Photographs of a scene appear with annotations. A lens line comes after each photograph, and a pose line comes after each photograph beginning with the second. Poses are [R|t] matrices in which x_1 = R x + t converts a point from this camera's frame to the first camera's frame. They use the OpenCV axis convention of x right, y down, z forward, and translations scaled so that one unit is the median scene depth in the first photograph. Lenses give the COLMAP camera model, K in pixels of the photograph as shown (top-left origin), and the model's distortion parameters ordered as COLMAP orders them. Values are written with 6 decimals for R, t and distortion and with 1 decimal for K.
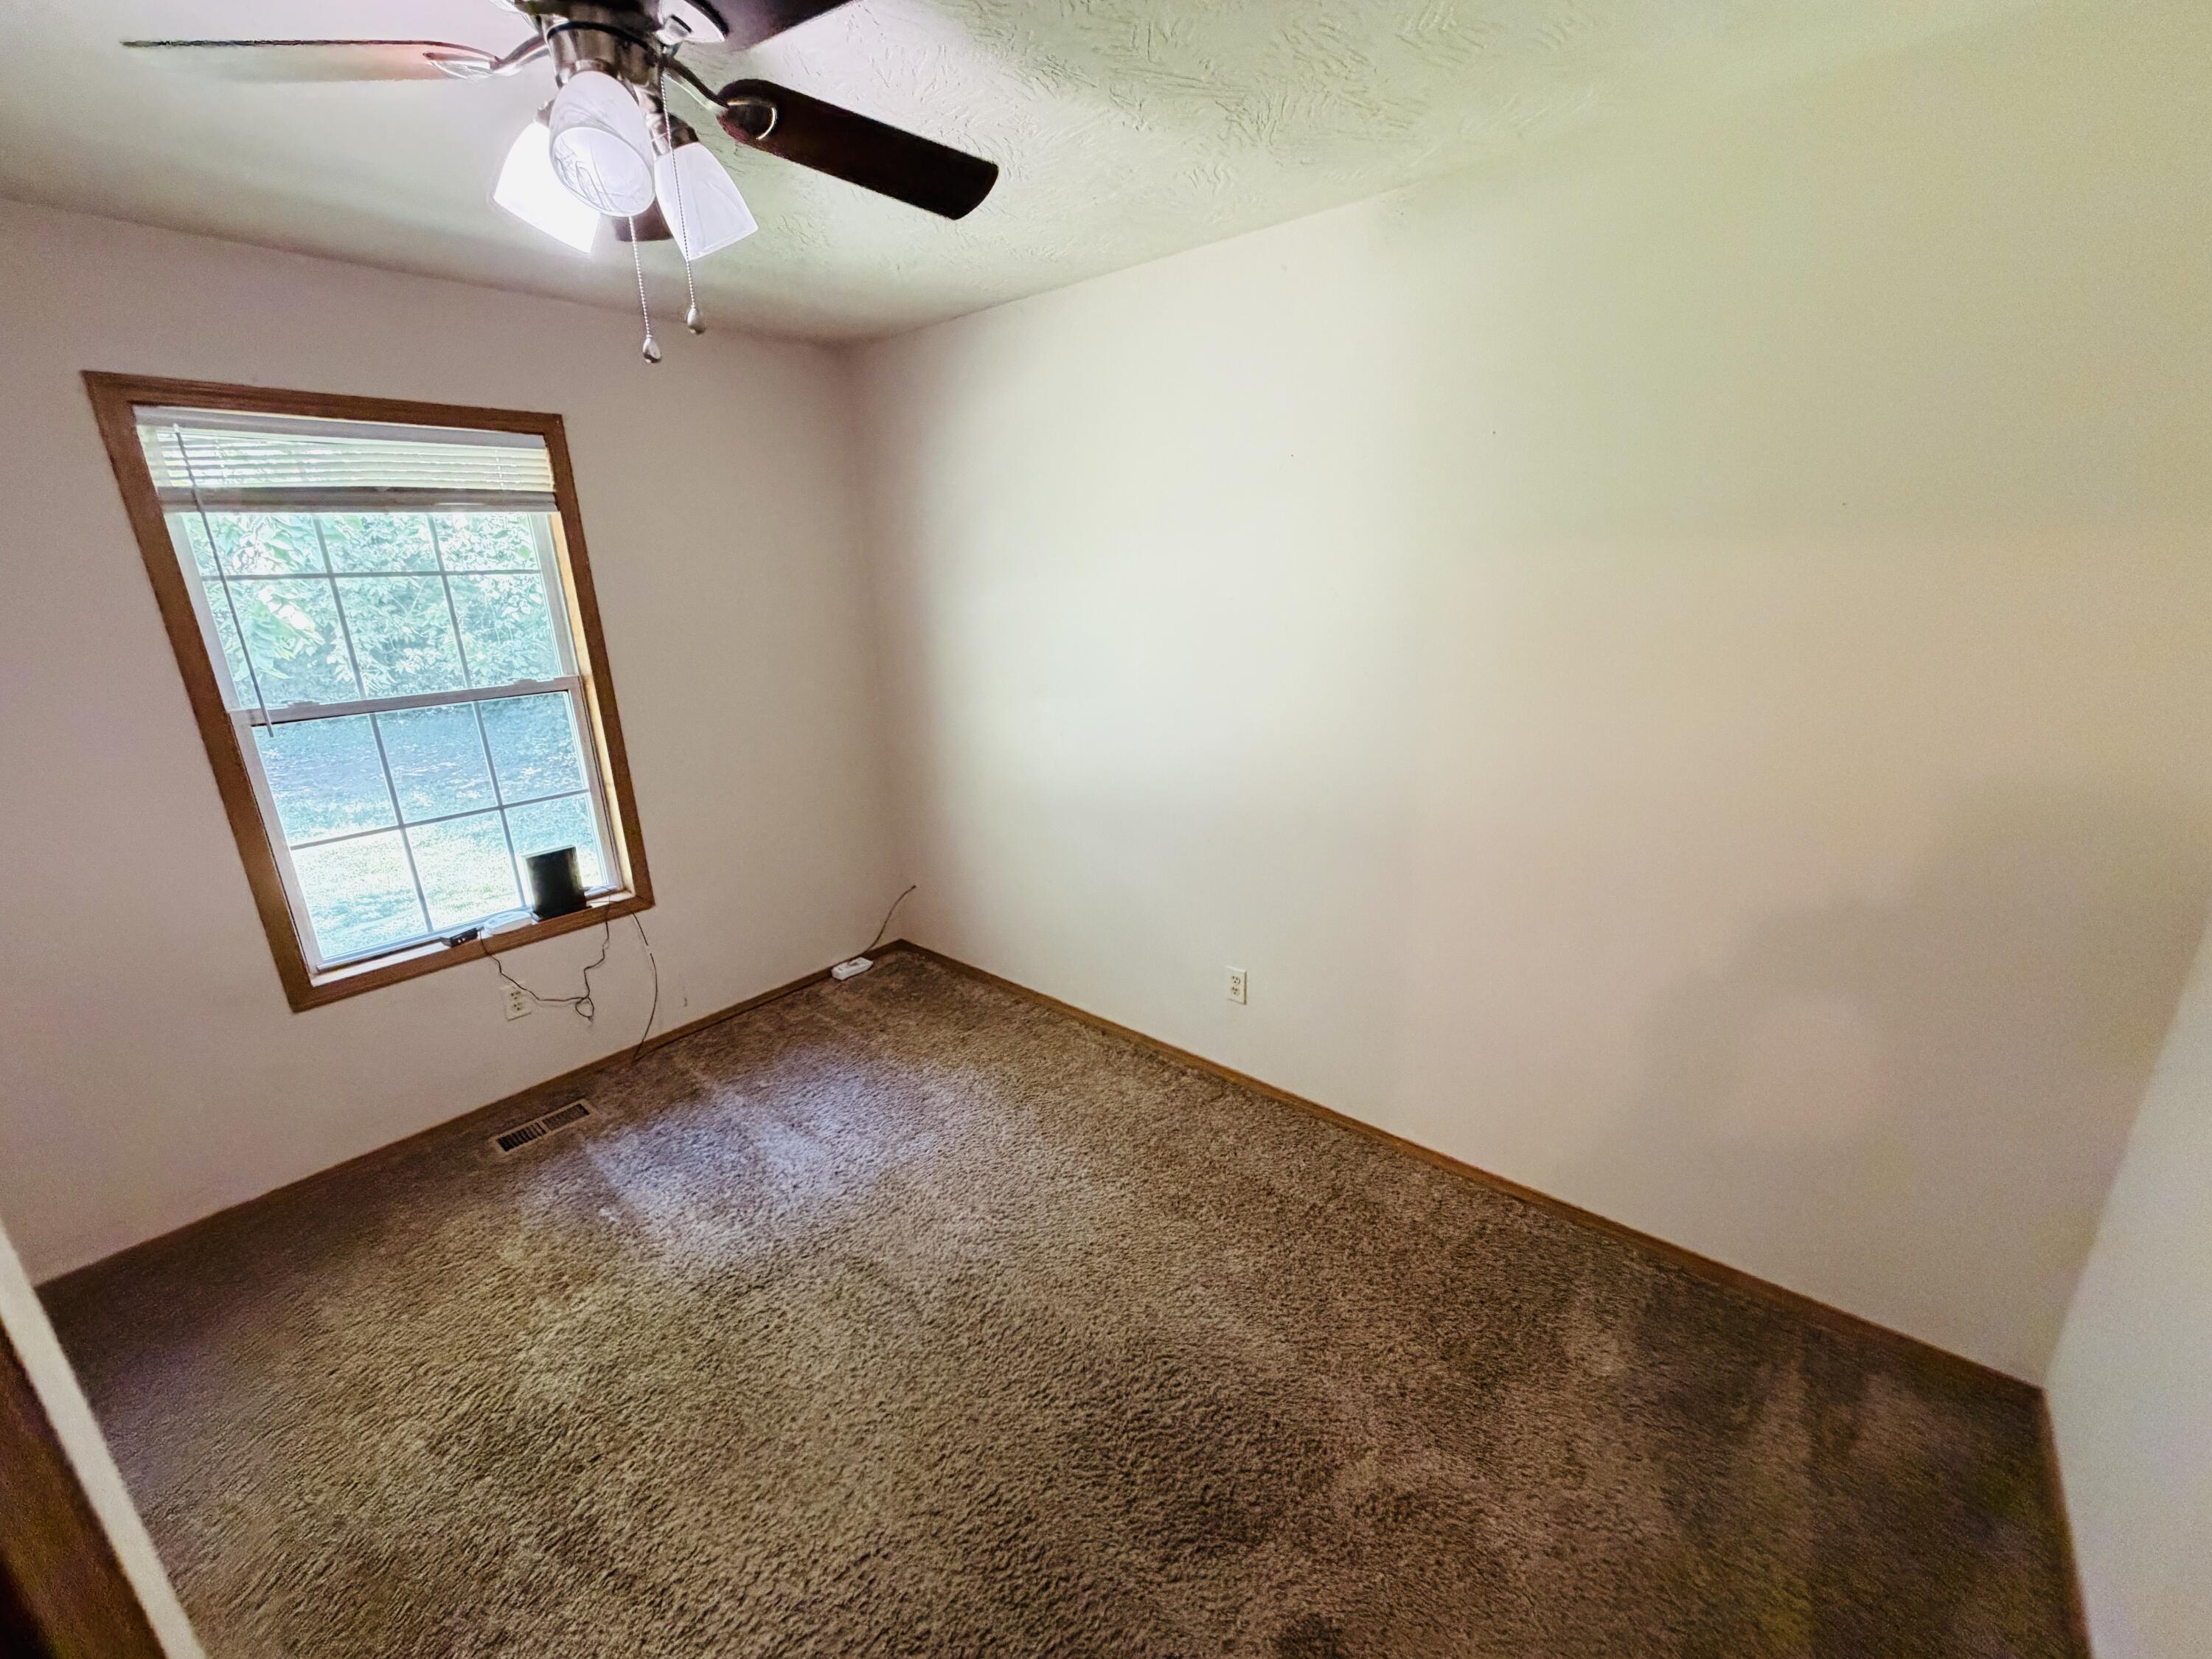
lens RADIAL K [[878.2, 0, 1120.5], [0, 878.2, 827.9], [0, 0, 1]] dist [-0.001766, 0.000504]
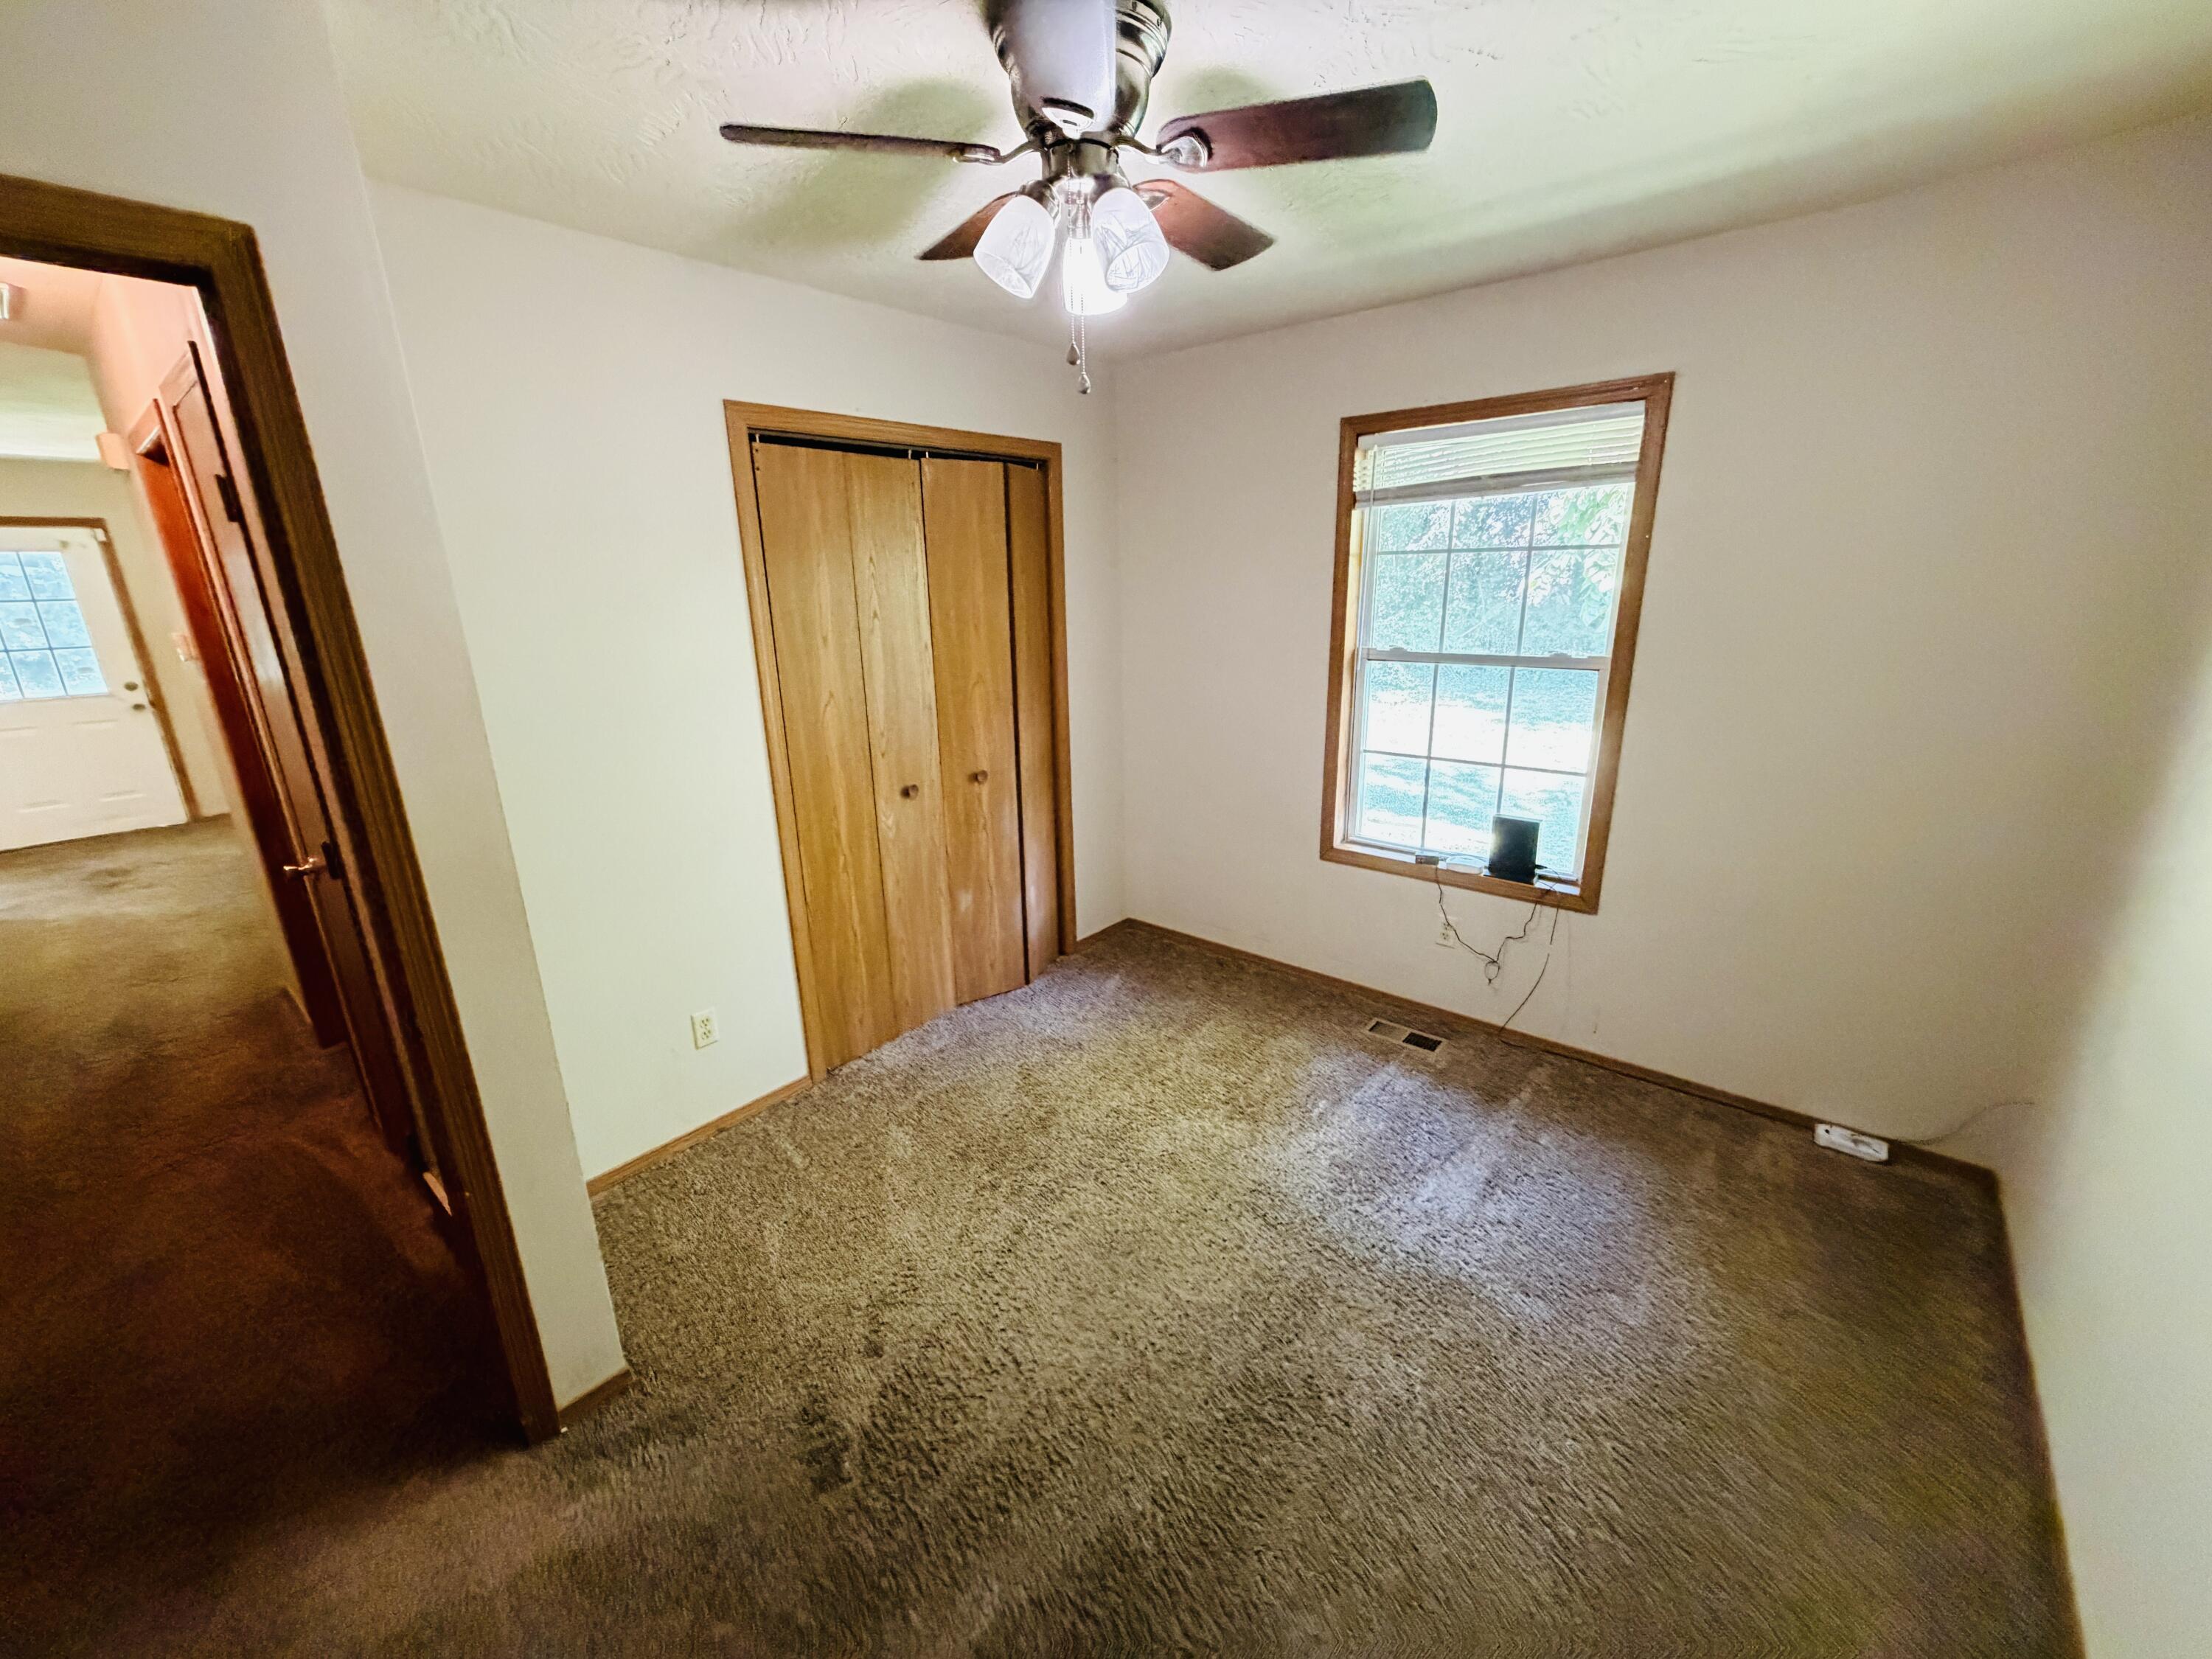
lens RADIAL K [[878.2, 0, 1077.6], [0, 878.2, 825.5], [0, 0, 1]] dist [-0.001766, 0.000504]
pose [[-0.020676, 0.302717, -0.952856, 0.378290], [-0.267023, 0.916768, 0.297046, -0.144802], [0.963468, 0.260576, 0.061877, 0.469013]]
